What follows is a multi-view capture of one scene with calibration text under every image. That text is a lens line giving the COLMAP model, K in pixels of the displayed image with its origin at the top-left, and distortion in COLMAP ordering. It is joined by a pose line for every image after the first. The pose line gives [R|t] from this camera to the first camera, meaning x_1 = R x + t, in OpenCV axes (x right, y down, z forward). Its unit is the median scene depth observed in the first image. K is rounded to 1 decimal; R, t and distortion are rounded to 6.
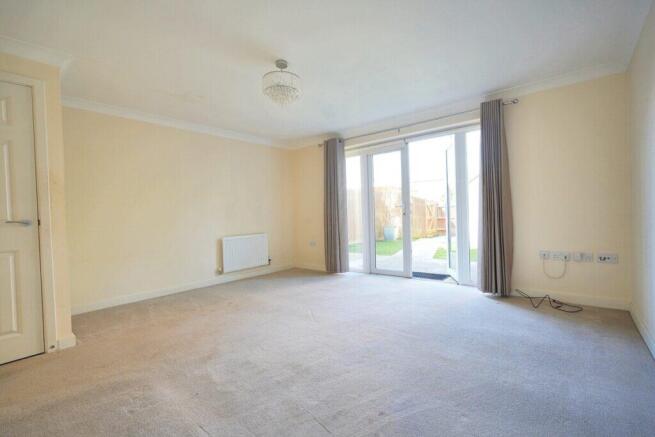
lens RADIAL K [[296.7, 0, 325.3], [0, 296.7, 218.2], [0, 0, 1]] dist [-0.010179, 0.000282]
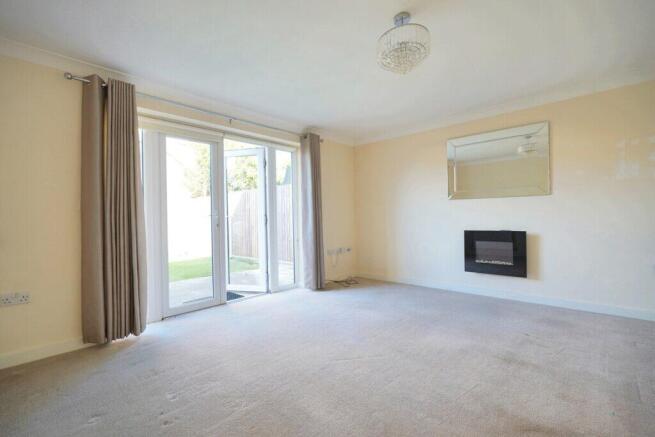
lens RADIAL K [[296.7, 0, 325.3], [0, 296.7, 218.2], [0, 0, 1]] dist [-0.010179, 0.000282]
pose [[0.058144, 0.029533, 0.997871, -0.523505], [0.027811, 0.999126, -0.031191, 0.003110], [-0.997921, 0.029565, 0.057272, 0.674857]]
